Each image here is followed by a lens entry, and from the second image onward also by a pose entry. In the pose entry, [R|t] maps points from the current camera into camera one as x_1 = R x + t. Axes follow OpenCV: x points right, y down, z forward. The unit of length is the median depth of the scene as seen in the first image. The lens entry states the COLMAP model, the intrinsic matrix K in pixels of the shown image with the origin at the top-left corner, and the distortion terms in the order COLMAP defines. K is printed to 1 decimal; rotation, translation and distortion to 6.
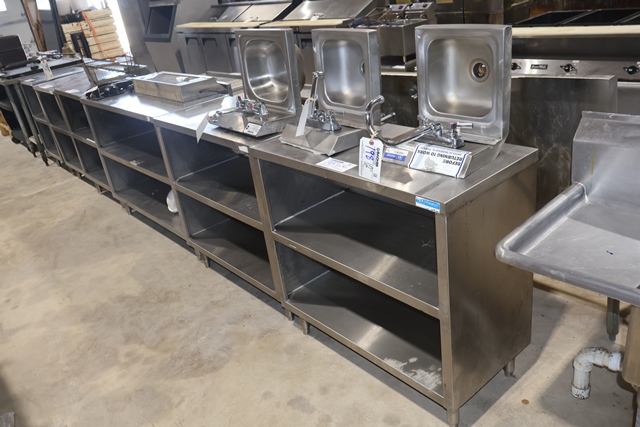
lens RADIAL K [[535.2, 0, 319.7], [0, 535.2, 208.1], [0, 0, 1]] dist [0.004055, 0.006473]
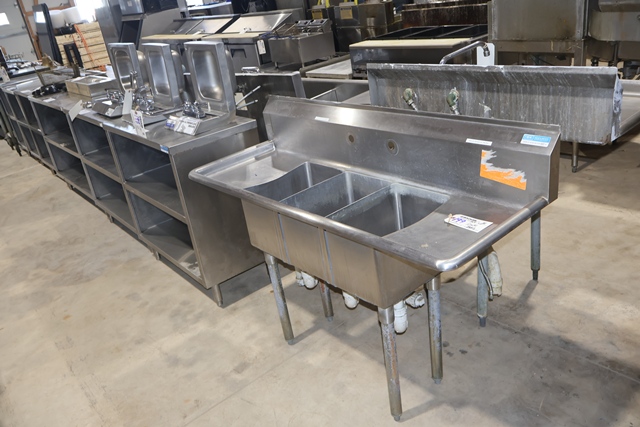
lens RADIAL K [[535.2, 0, 320.5], [0, 535.2, 219.2], [0, 0, 1]] dist [0.004055, 0.006473]
pose [[0.999524, 0.006909, -0.030077, 0.327675], [-0.006836, 0.999973, 0.002526, 0.090135], [0.030094, -0.002319, 0.999544, -0.291033]]
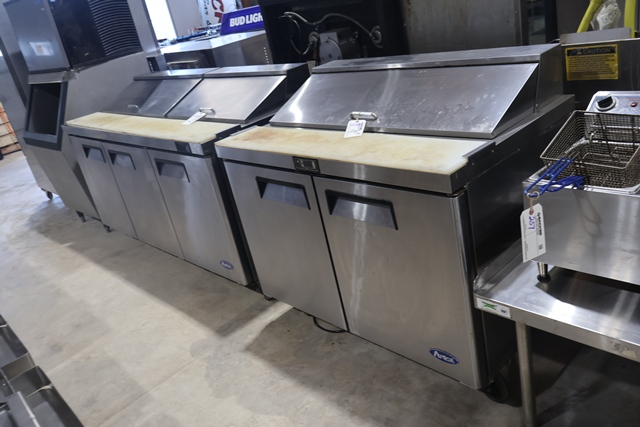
lens RADIAL K [[535.2, 0, 319.4], [0, 535.2, 213.4], [0, 0, 1]] dist [0.004055, 0.006473]
pose [[0.997570, -0.068979, 0.009775, -0.065435], [0.069283, 0.996975, -0.035224, -0.465064], [-0.007316, 0.035815, 0.999332, 1.025757]]
